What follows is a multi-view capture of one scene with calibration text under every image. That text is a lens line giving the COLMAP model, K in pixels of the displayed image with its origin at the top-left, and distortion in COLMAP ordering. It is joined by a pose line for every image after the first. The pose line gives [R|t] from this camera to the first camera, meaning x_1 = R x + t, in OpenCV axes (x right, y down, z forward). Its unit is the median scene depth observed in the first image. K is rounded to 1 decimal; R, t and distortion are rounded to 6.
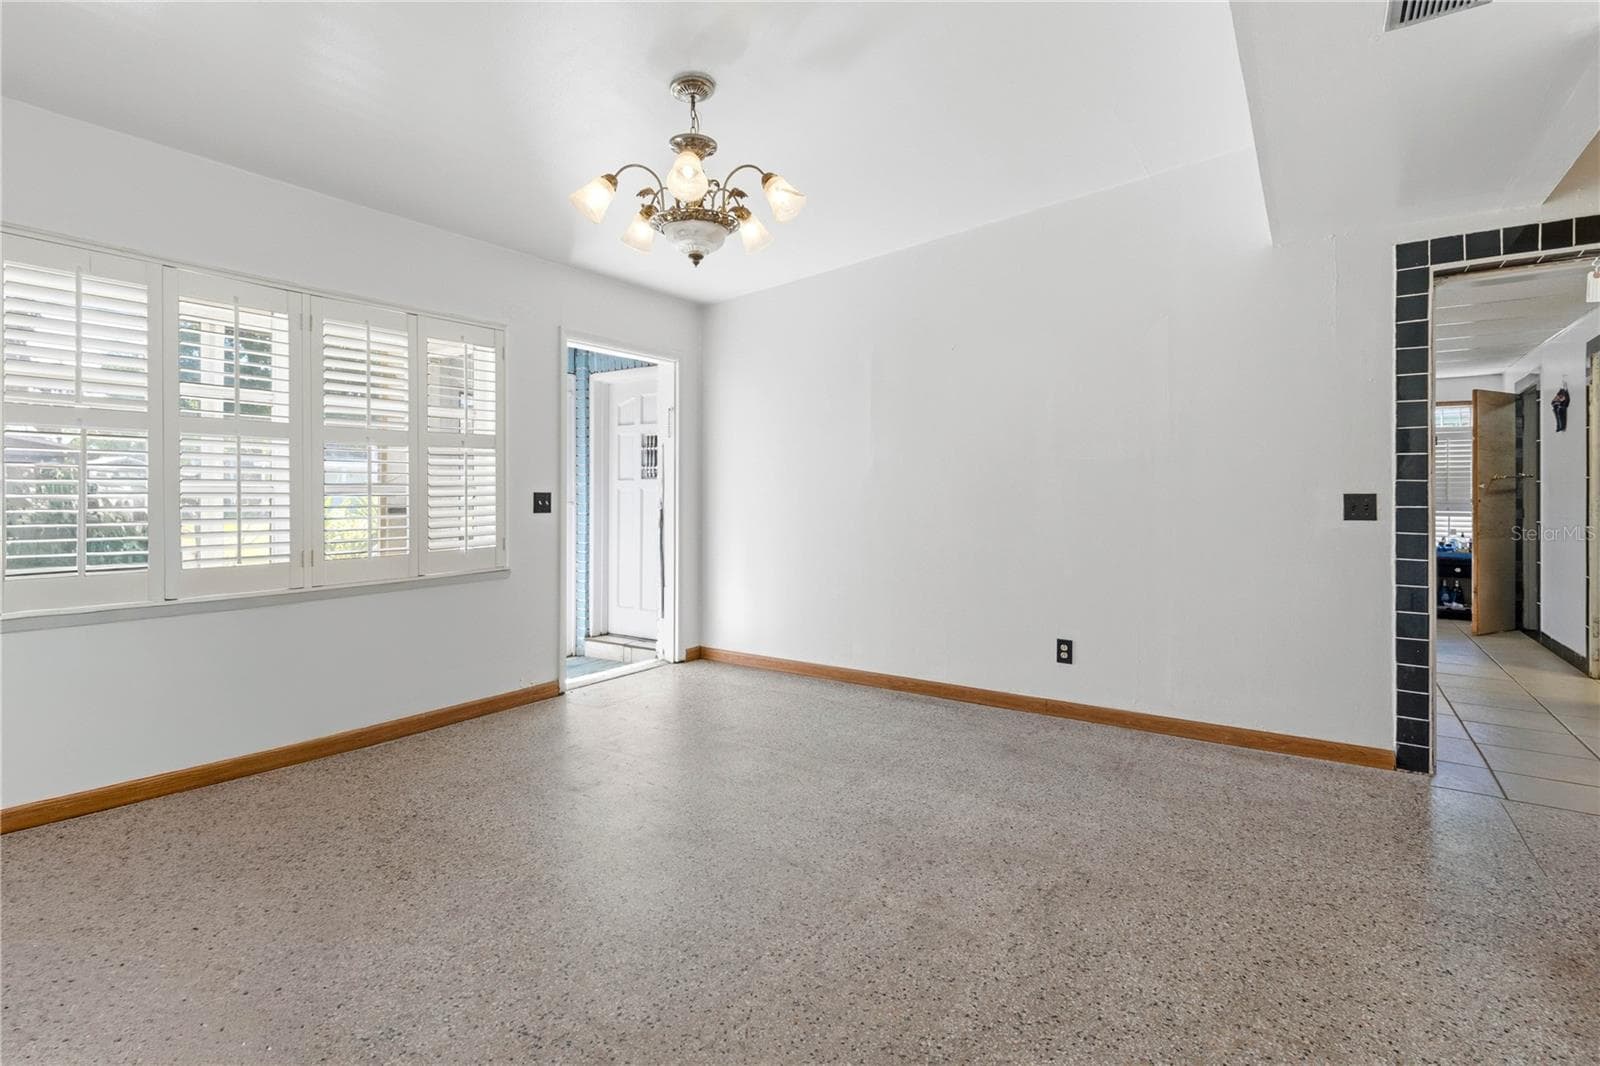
lens RADIAL K [[755.9, 0, 829.9], [0, 755.9, 489.7], [0, 0, 1]] dist [0.000141, 0.002045]
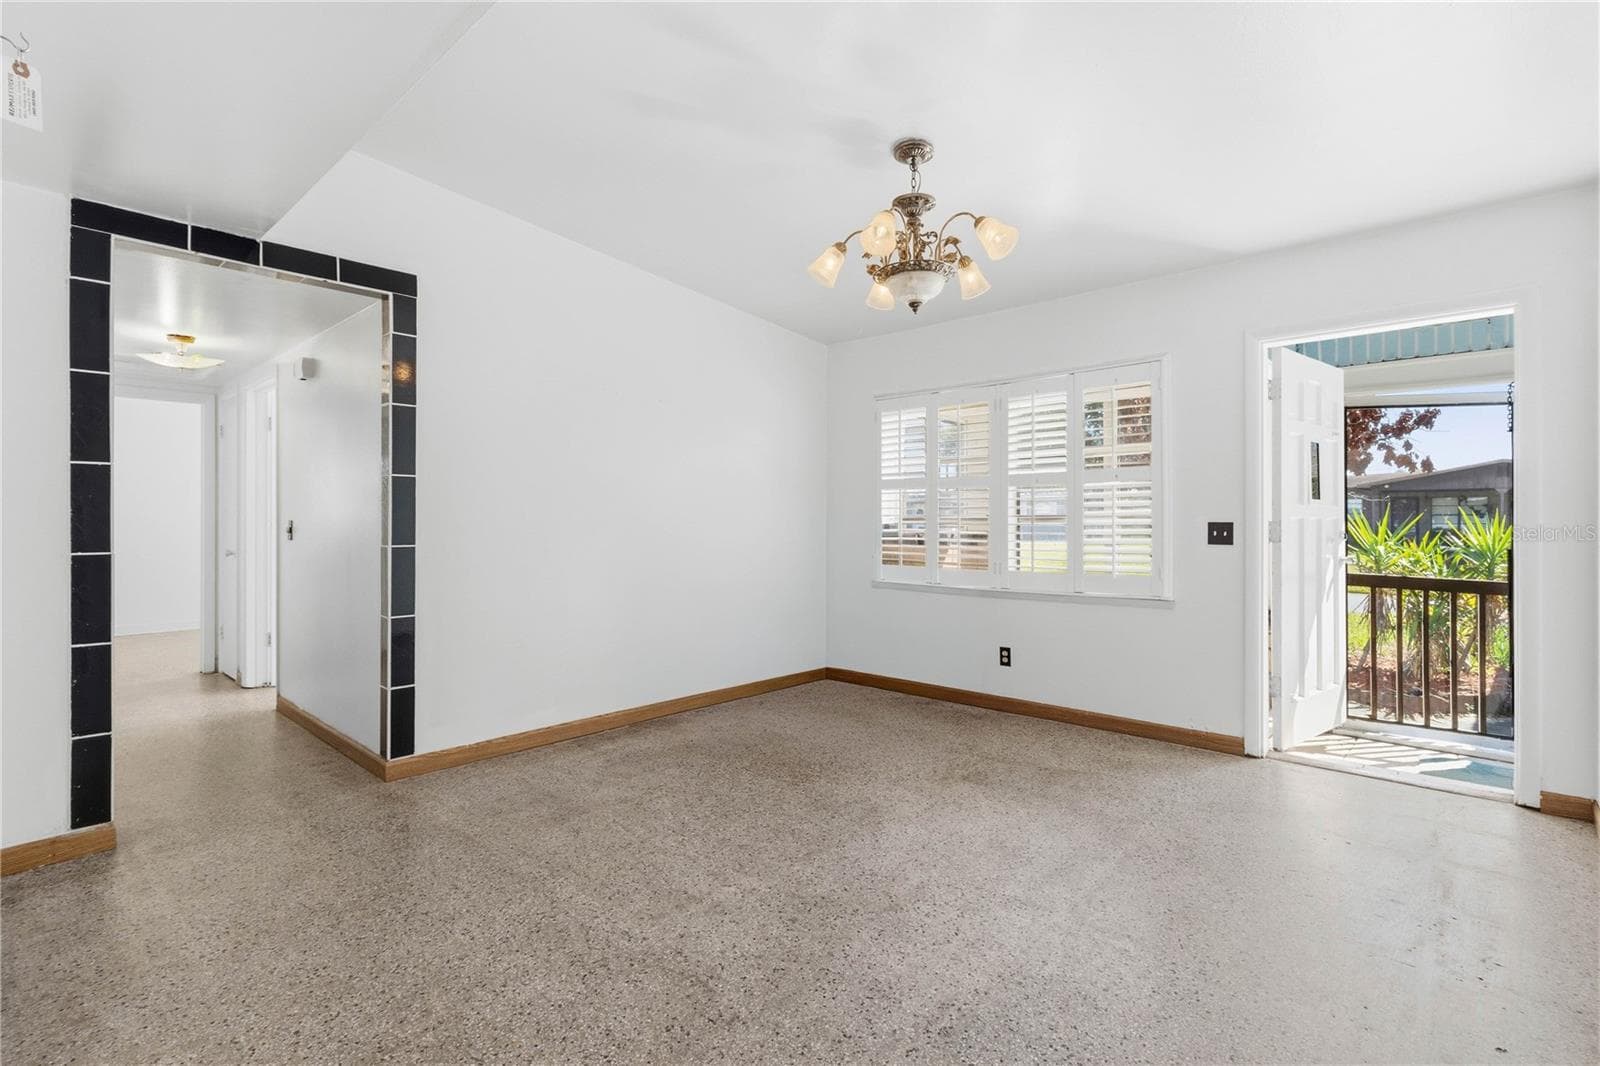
lens RADIAL K [[755.9, 0, 812.3], [0, 755.9, 526.6], [0, 0, 1]] dist [0.000141, 0.002045]
pose [[-0.166863, 0.006447, -0.985959, 0.931518], [0.005739, 0.999968, 0.005567, 0.001421], [0.985963, -0.004729, -0.166895, 1.053163]]
